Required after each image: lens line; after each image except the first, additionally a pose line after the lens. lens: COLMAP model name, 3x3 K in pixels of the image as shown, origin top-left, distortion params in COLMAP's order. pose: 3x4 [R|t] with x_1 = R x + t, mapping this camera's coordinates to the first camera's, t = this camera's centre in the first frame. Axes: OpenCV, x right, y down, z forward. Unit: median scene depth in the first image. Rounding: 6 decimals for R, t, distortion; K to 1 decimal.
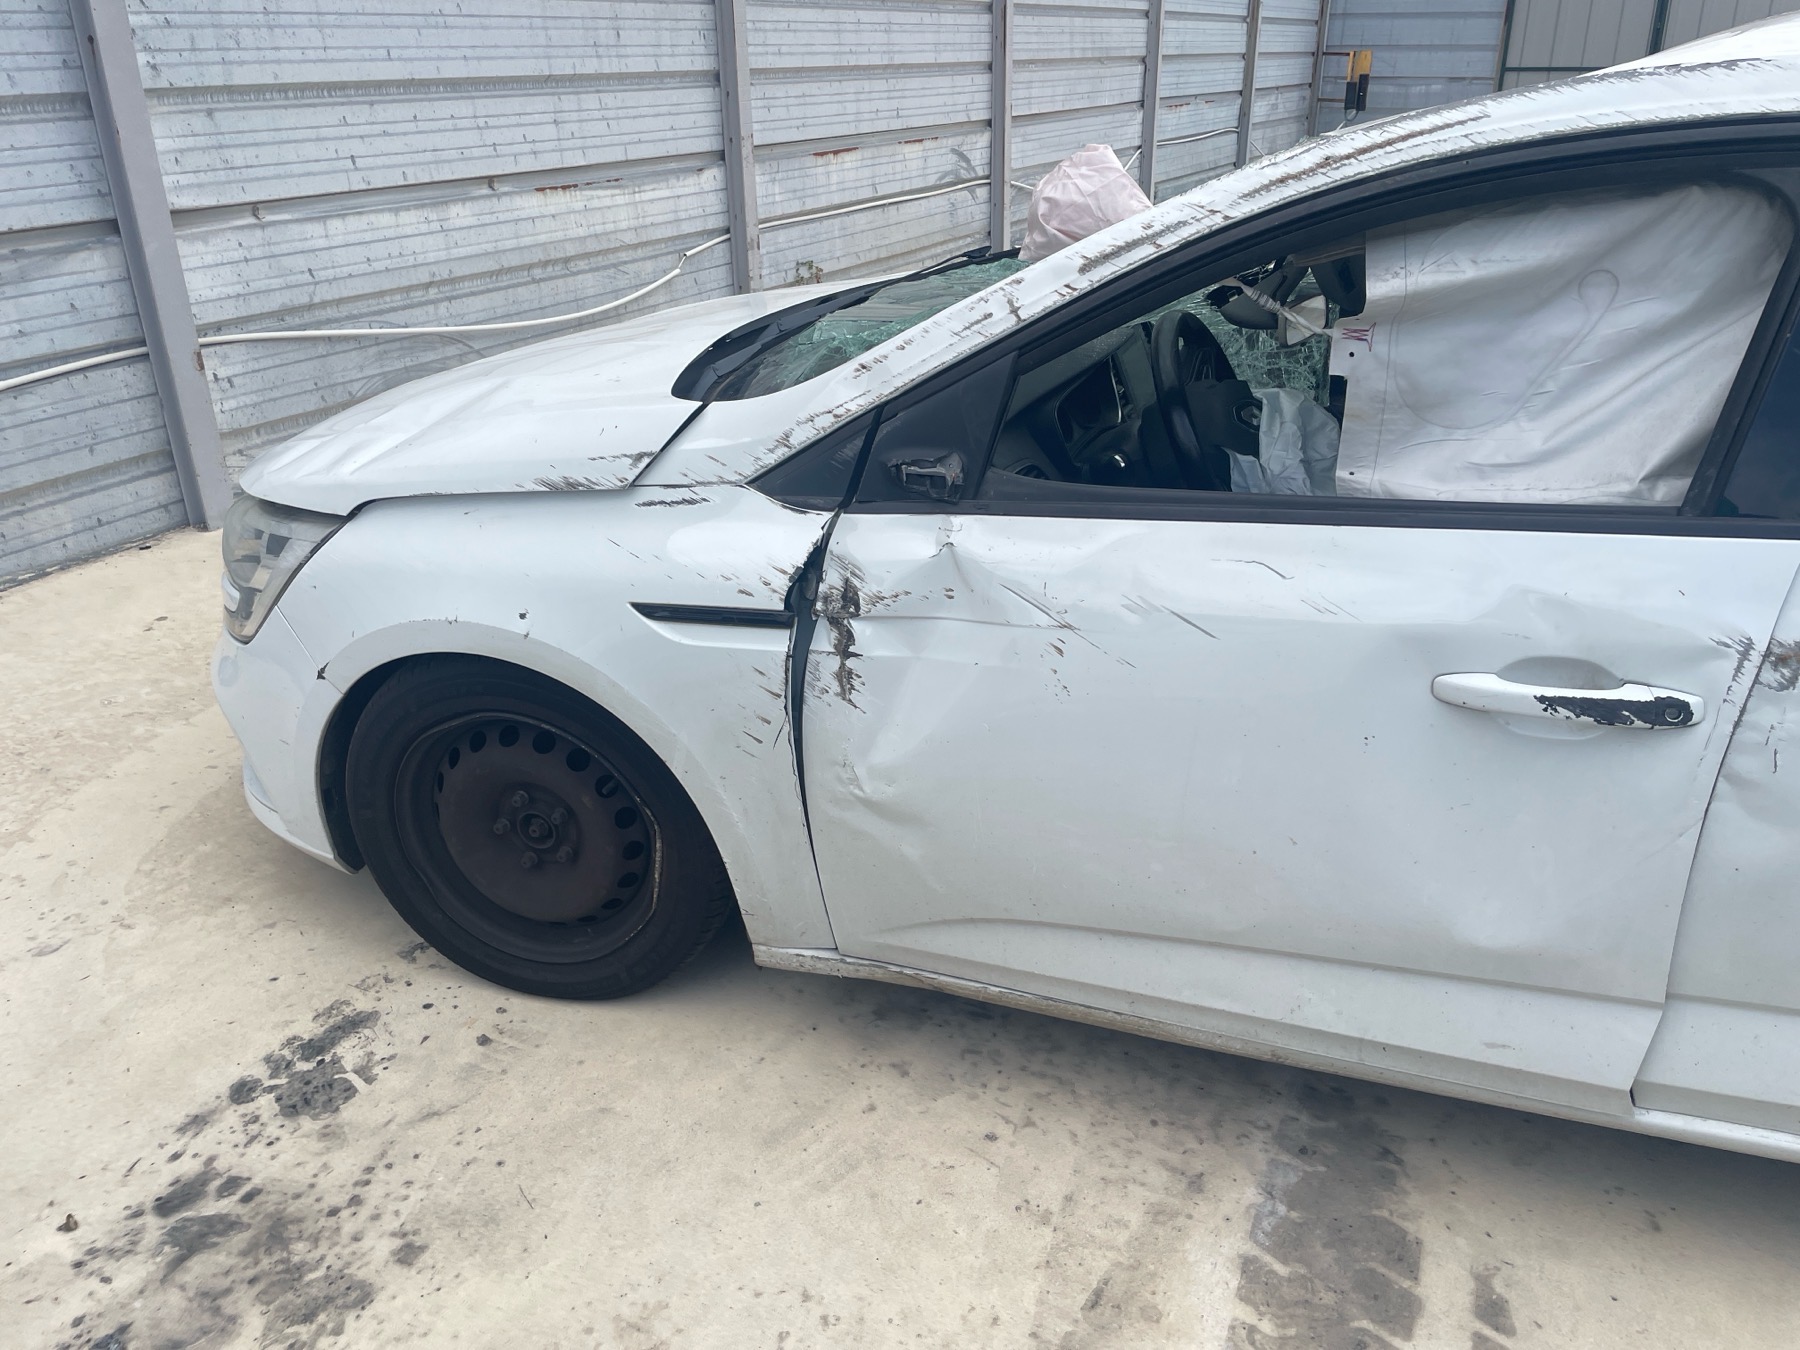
lens RADIAL K [[1360.6, 0, 912.9], [0, 1360.6, 657.7], [0, 0, 1]] dist [0.077166, -0.099114]
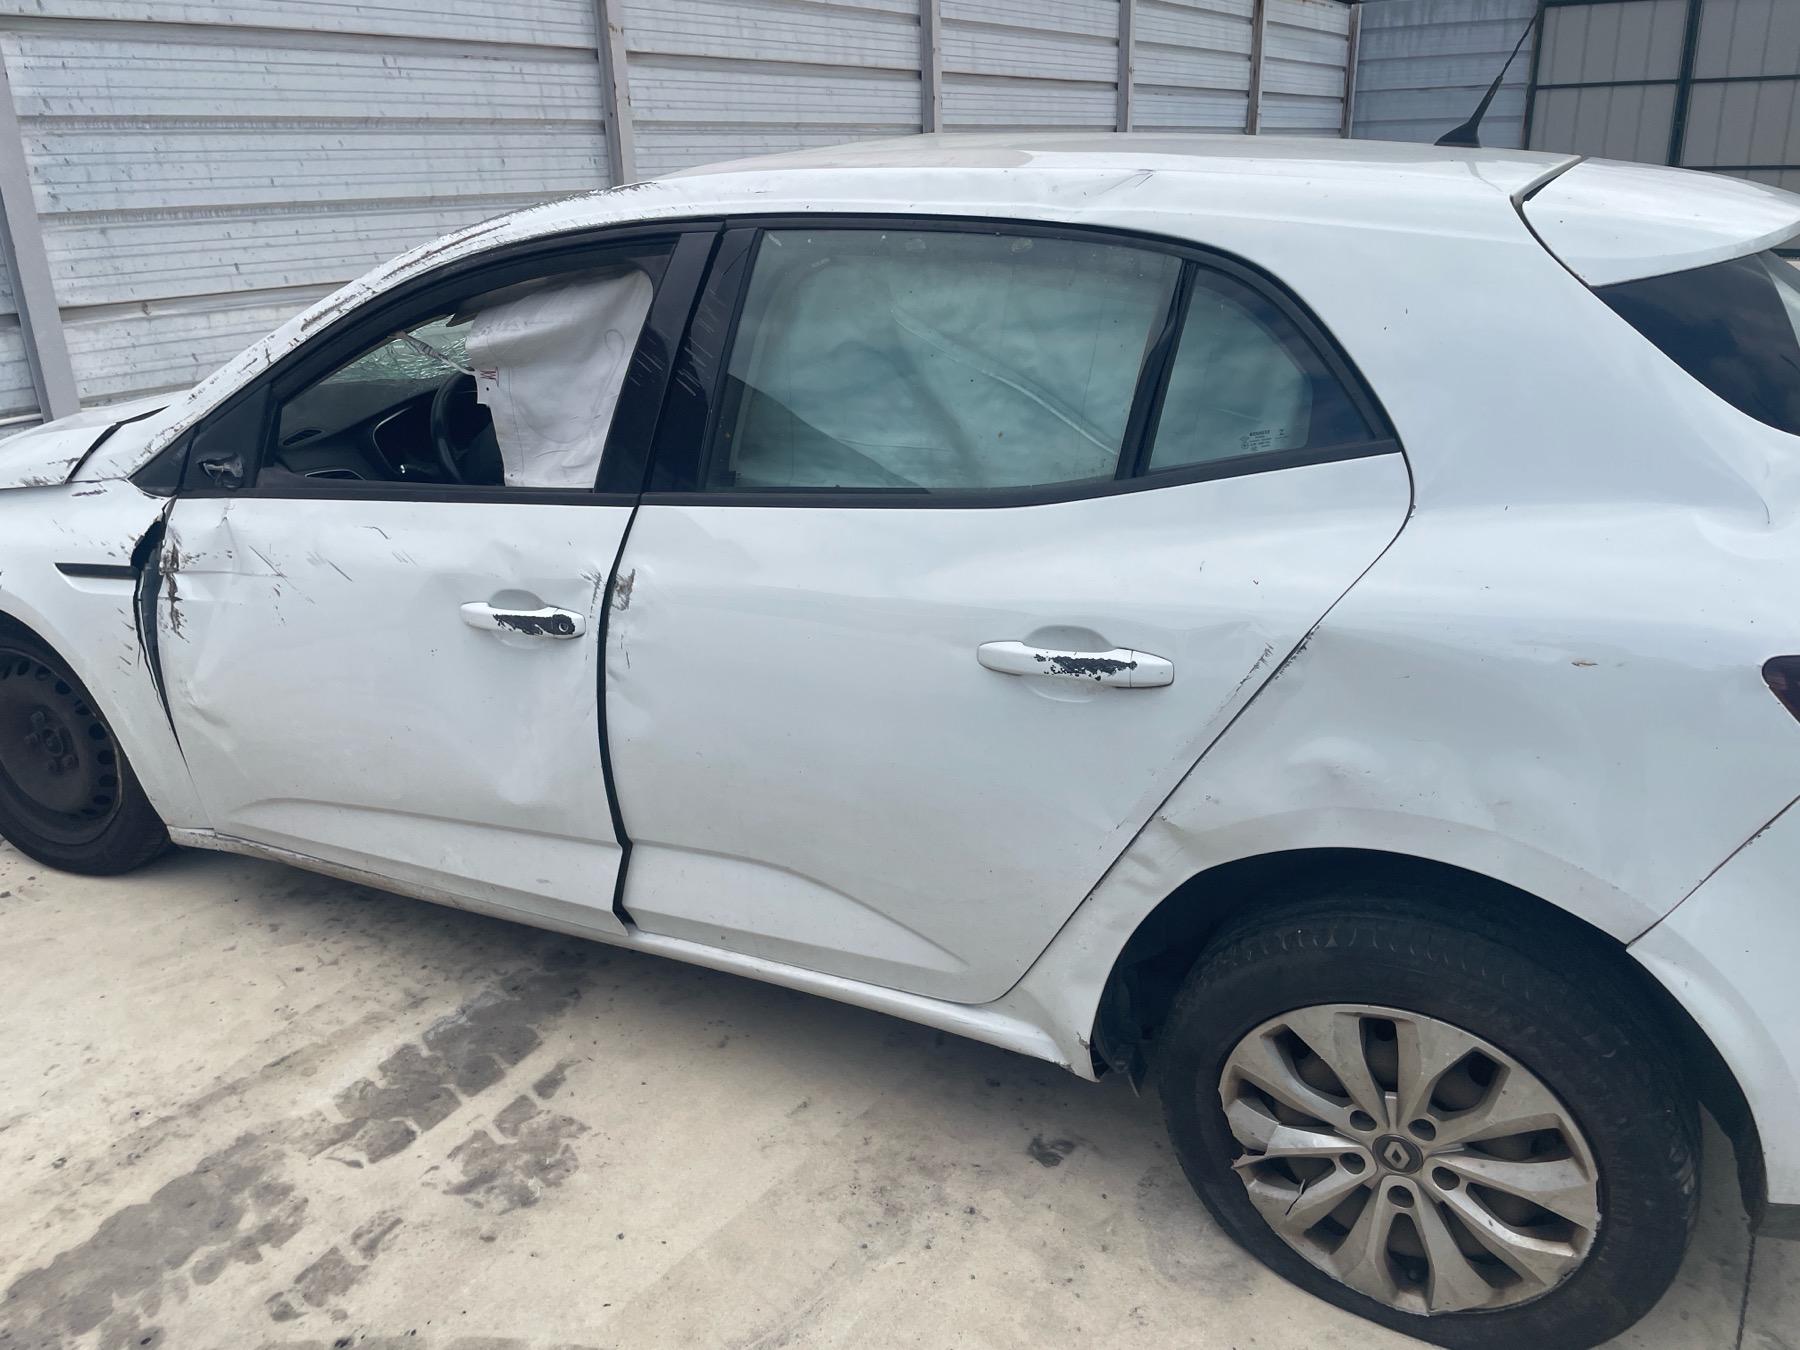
lens RADIAL K [[1360.6, 0, 874.3], [0, 1360.6, 662.7], [0, 0, 1]] dist [0.077166, -0.099114]
pose [[0.990939, 0.027640, -0.131435, 0.799888], [-0.036390, 0.997245, -0.064646, 0.120266], [0.129286, 0.068843, 0.989215, -0.284853]]
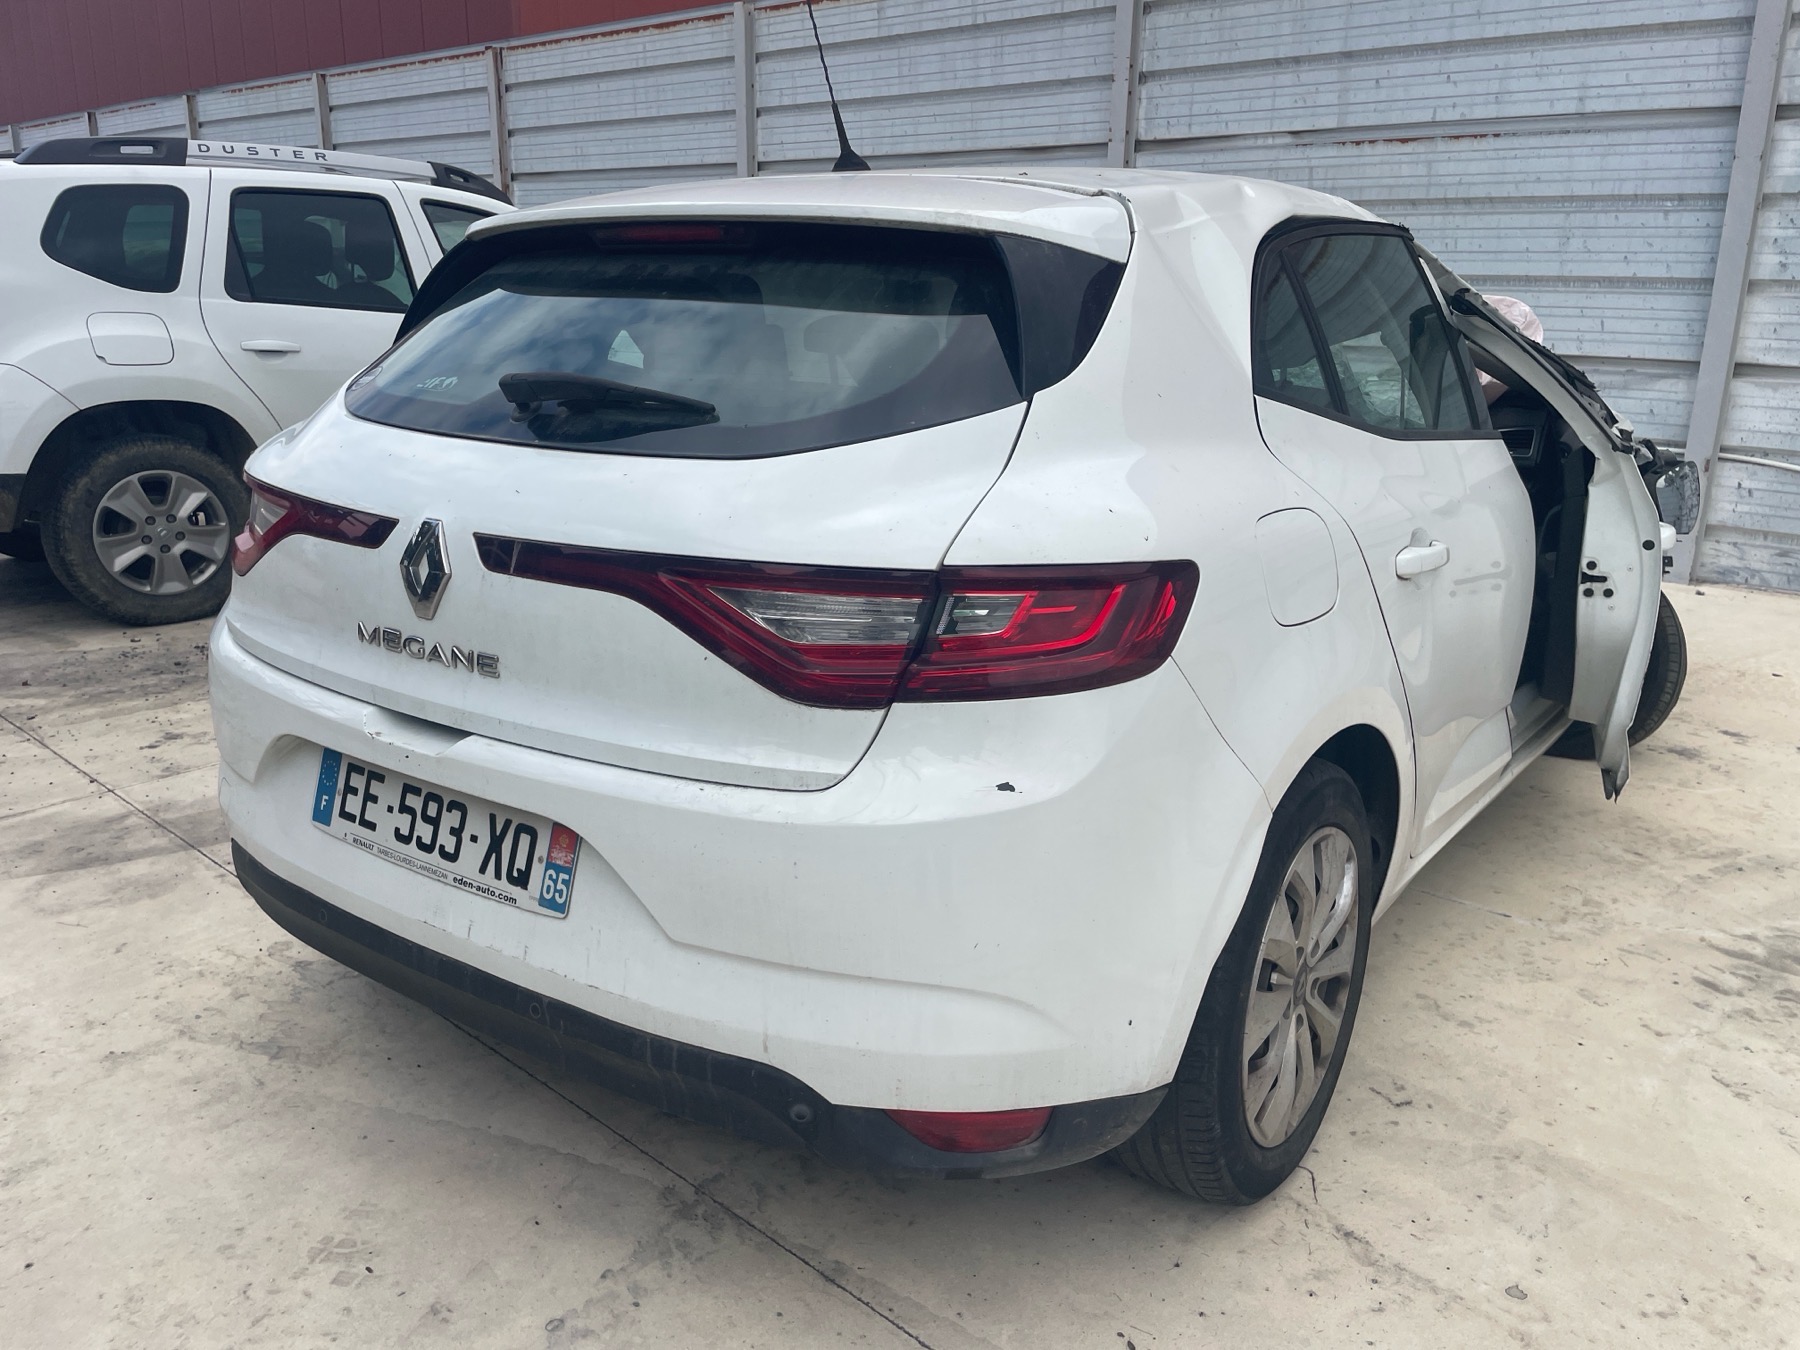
lens RADIAL K [[1360.6, 0, 916.9], [0, 1360.6, 689.9], [0, 0, 1]] dist [0.077166, -0.099114]
pose [[-0.260540, 0.280167, -0.923919, 2.297043], [-0.413116, 0.832585, 0.368968, -0.462178], [0.872613, 0.477816, -0.101180, 1.206542]]
